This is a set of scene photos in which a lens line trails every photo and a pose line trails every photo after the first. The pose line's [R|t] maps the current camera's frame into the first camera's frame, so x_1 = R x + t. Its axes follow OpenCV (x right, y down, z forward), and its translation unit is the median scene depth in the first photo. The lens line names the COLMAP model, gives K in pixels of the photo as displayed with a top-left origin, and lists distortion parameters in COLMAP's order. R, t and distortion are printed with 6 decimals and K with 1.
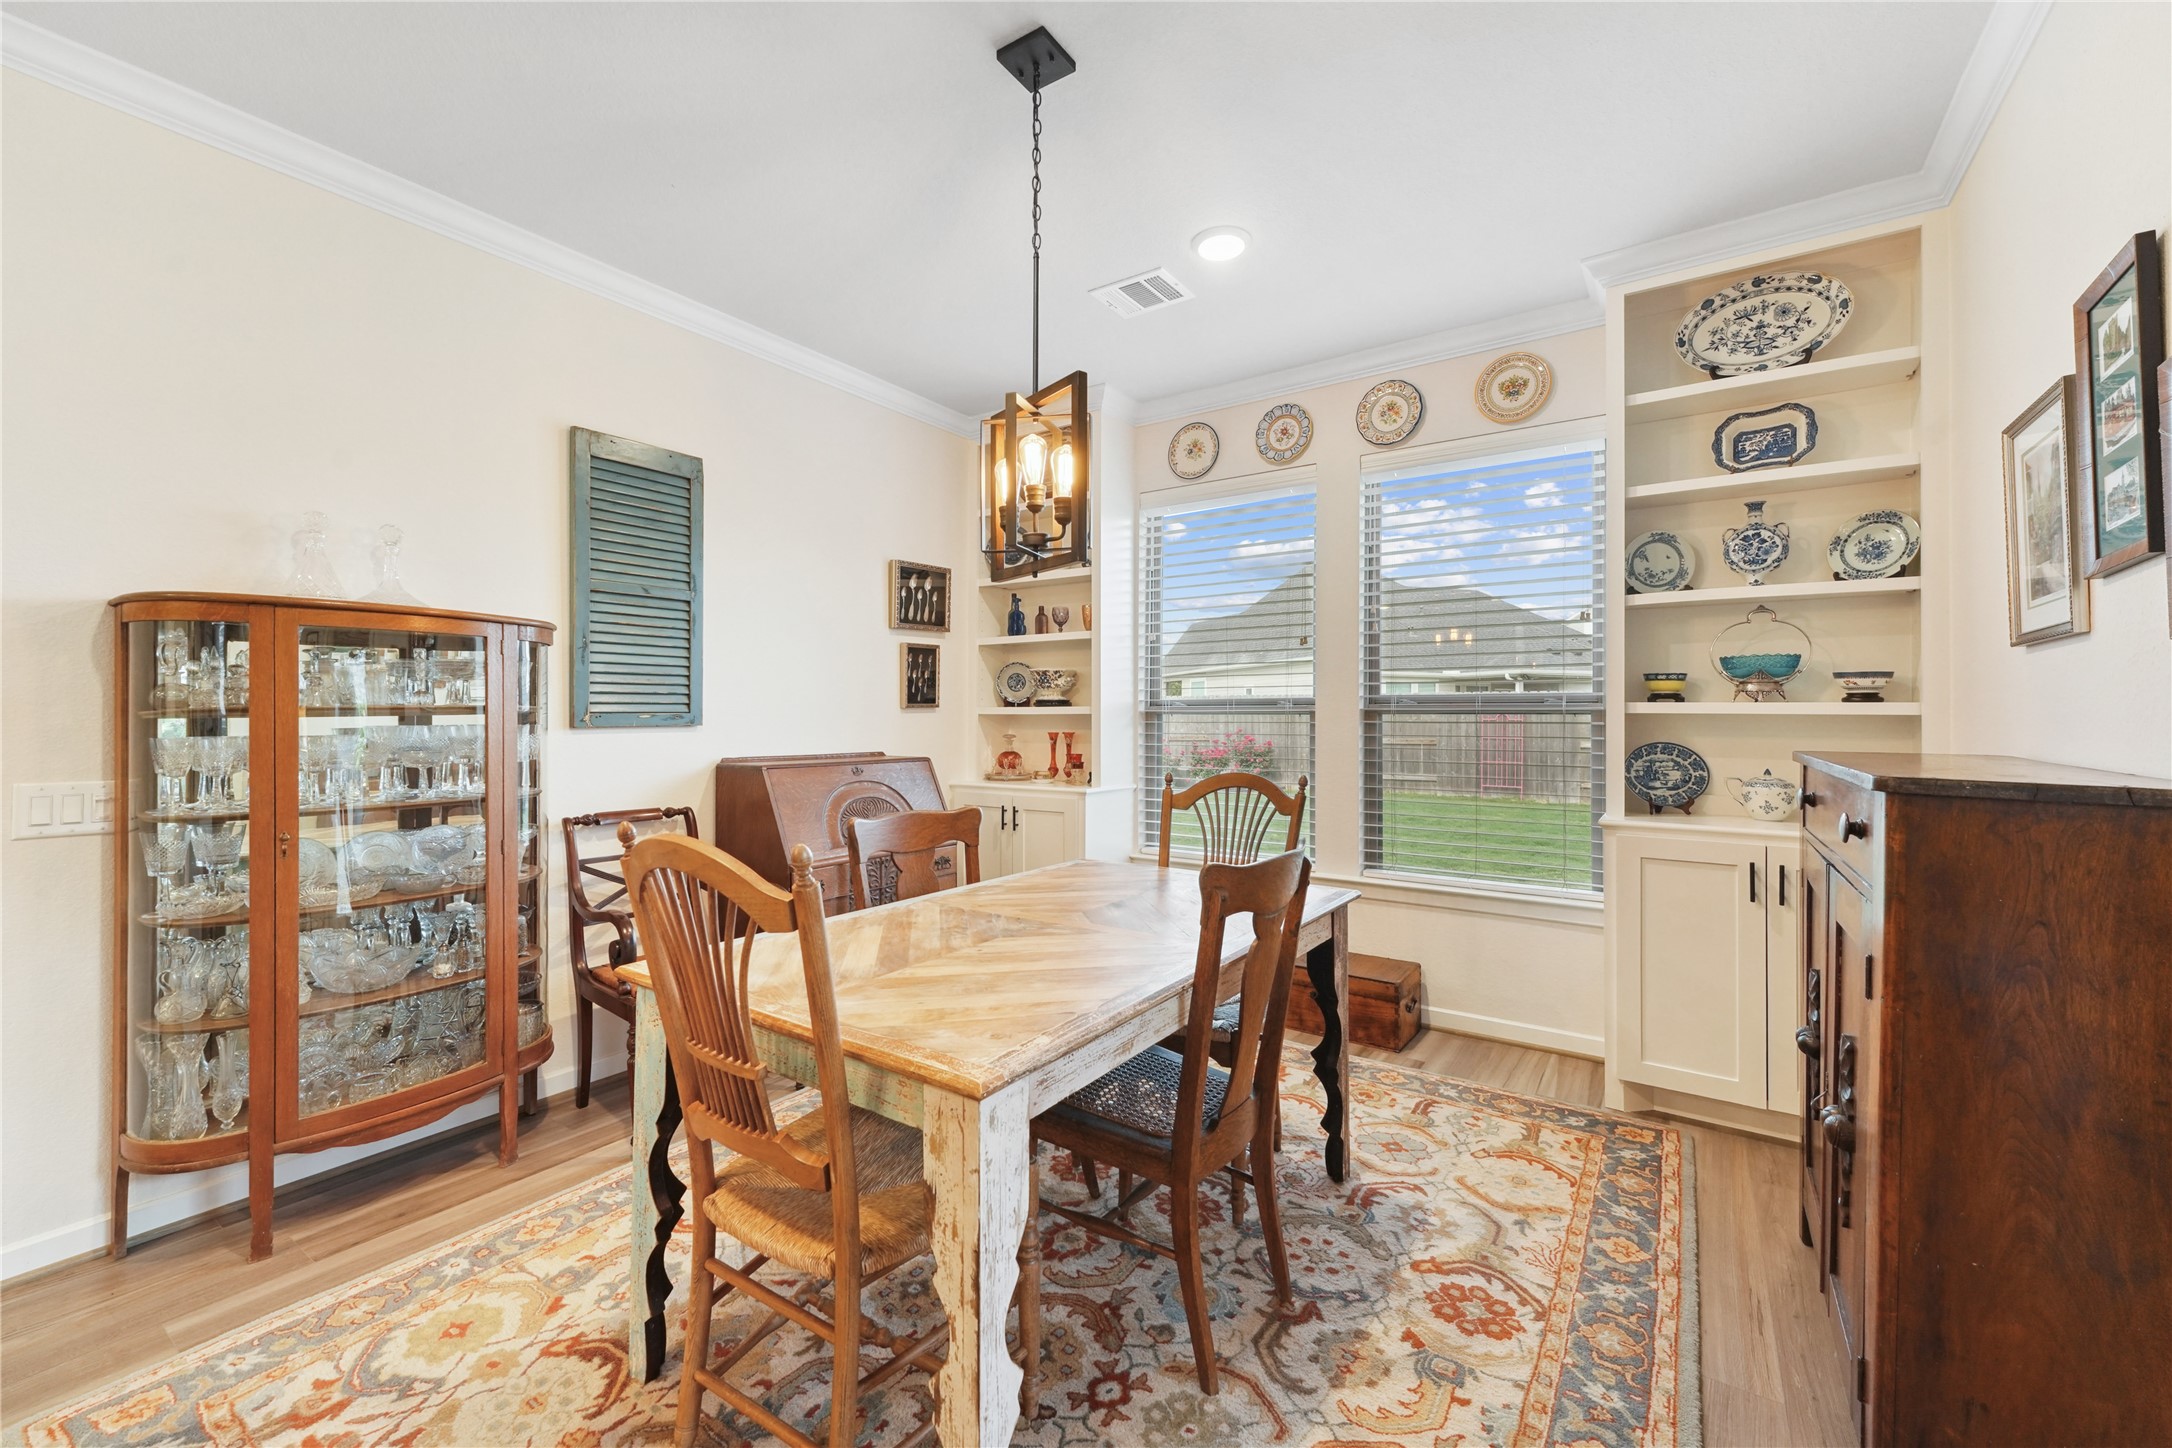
lens RADIAL K [[880.1, 0, 1085.2], [0, 880.1, 713.0], [0, 0, 1]] dist [0.016758, -0.004094]
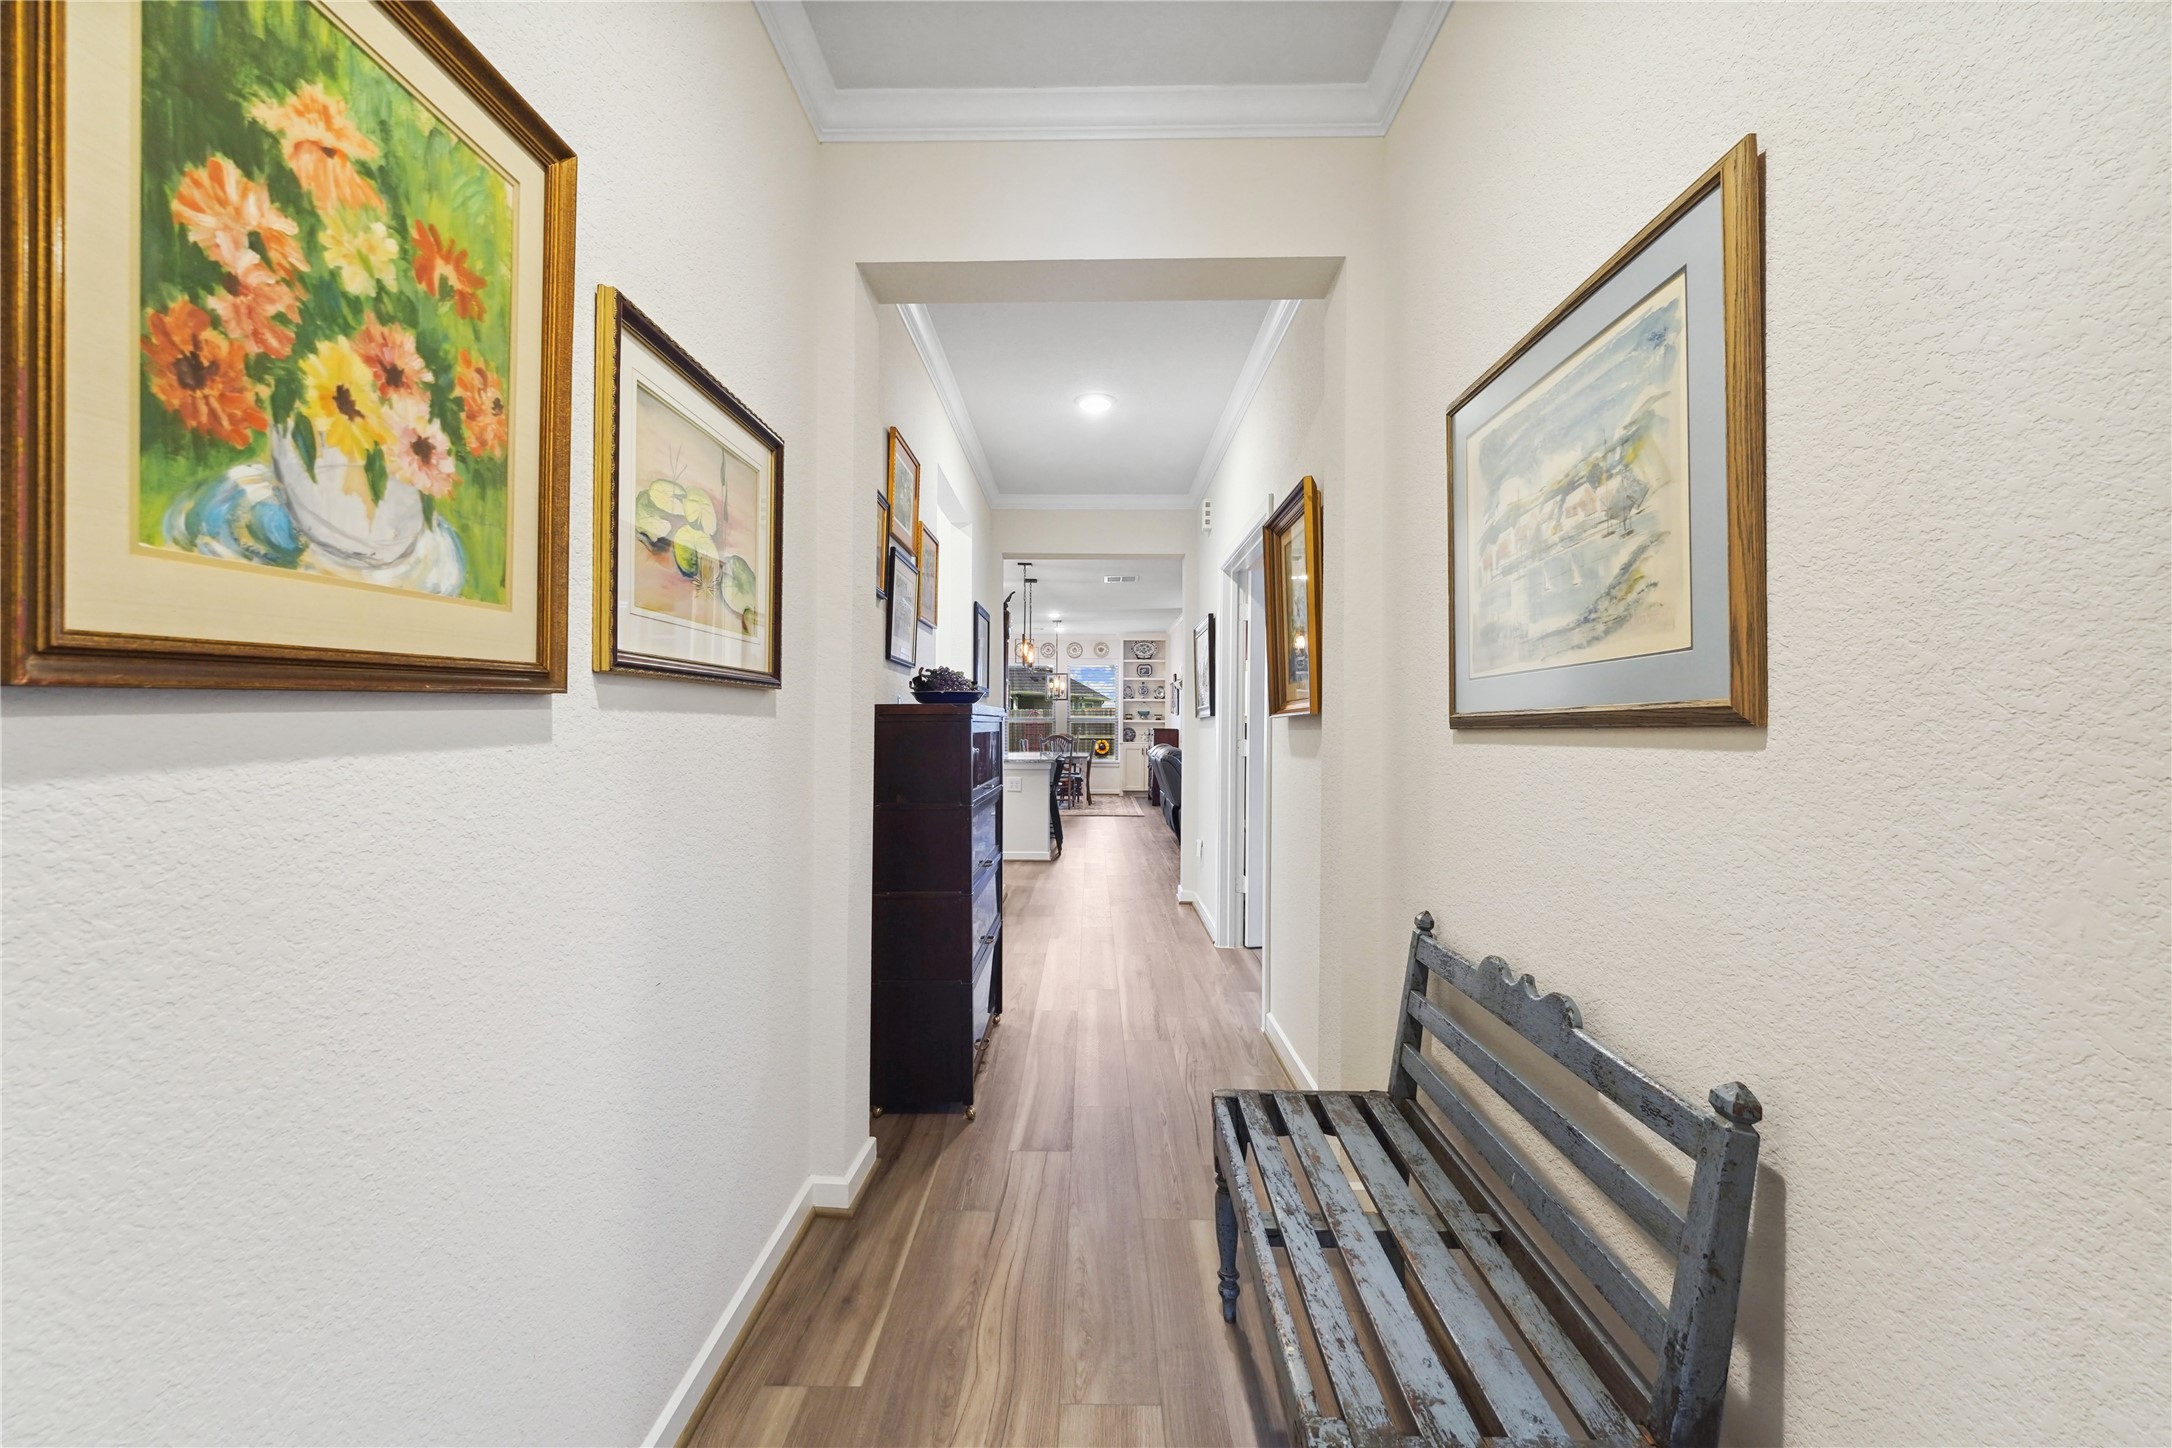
lens RADIAL K [[880.1, 0, 1087.0], [0, 880.1, 717.7], [0, 0, 1]] dist [0.016758, -0.004094]
pose [[0.823397, 0.007188, 0.567420, -2.436846], [-0.008640, 0.999963, -0.000130, -0.023205], [-0.567400, -0.004795, 0.823428, -3.055687]]
